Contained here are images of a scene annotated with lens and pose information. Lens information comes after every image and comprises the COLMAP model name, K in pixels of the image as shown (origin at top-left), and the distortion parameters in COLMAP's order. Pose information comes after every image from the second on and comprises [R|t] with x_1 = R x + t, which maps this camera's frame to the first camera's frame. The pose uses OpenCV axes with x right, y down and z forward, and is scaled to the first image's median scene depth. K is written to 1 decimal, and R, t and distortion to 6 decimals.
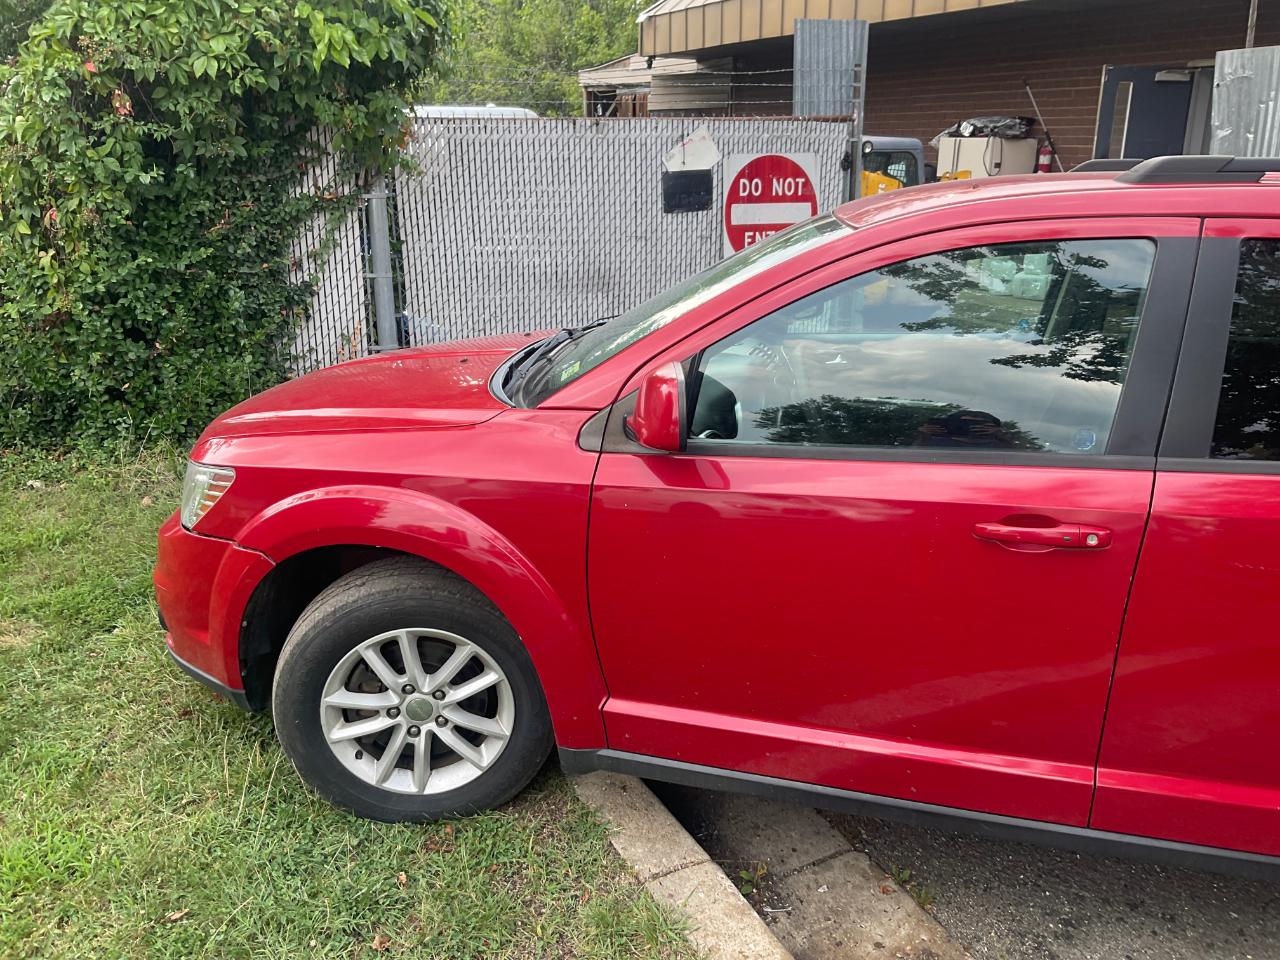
lens RADIAL K [[1056.6, 0, 640.2], [0, 1056.6, 488.8], [0, 0, 1]] dist [0.076798, -0.136109]
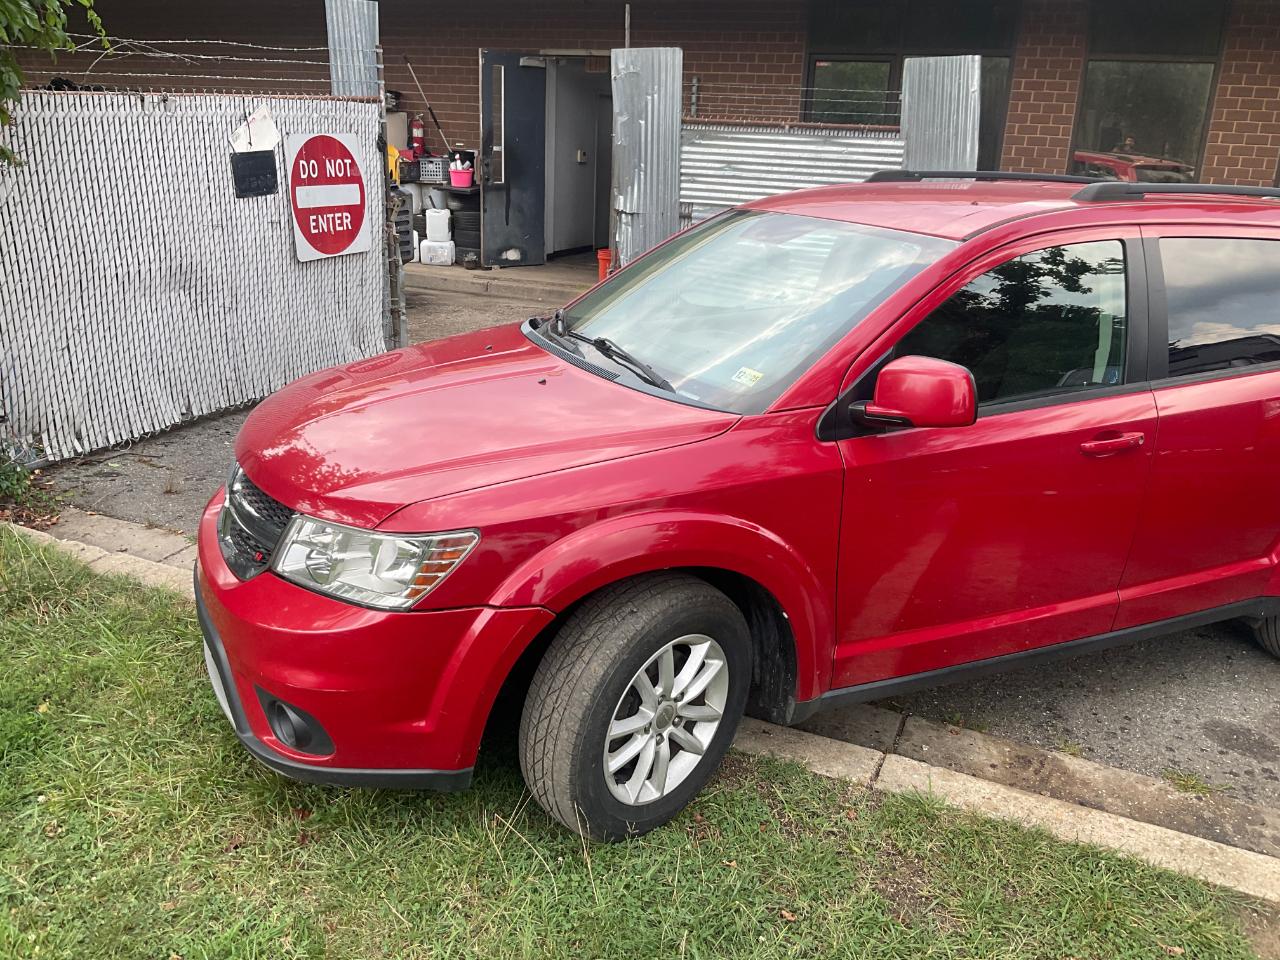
lens RADIAL K [[1056.6, 0, 636.1], [0, 1056.6, 475.4], [0, 0, 1]] dist [0.076798, -0.136109]
pose [[0.760276, -0.187508, 0.621950, -0.322983], [0.170297, 0.981480, 0.087728, -0.046709], [-0.626881, 0.039219, 0.778128, 0.077823]]
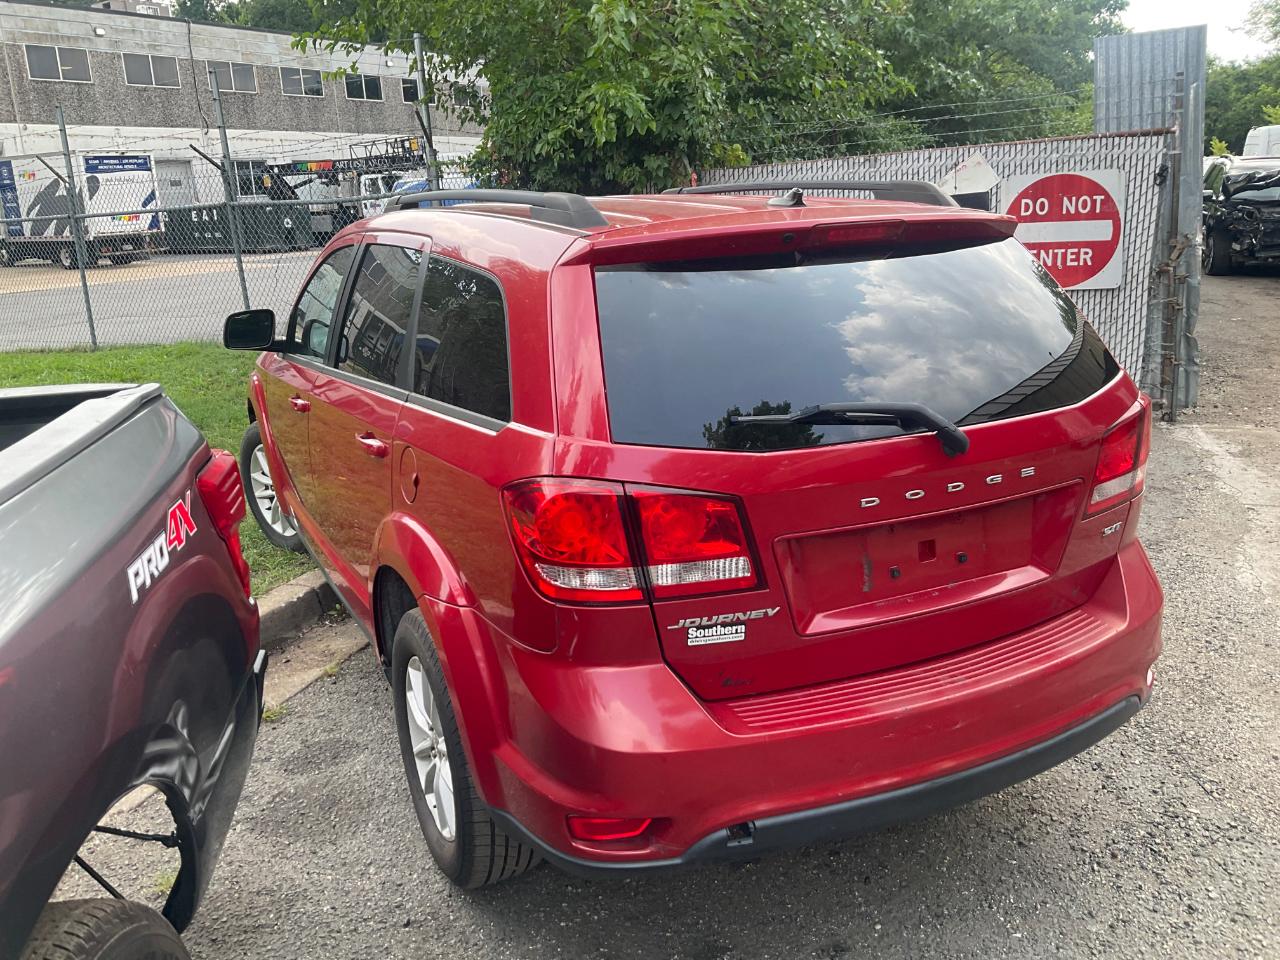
lens RADIAL K [[1056.6, 0, 639.1], [0, 1056.6, 478.8], [0, 0, 1]] dist [0.076798, -0.136109]
pose [[0.691418, 0.148577, -0.707012, 0.606644], [-0.160779, 0.985727, 0.049916, -0.016233], [0.704337, 0.079160, 0.705438, 0.029952]]
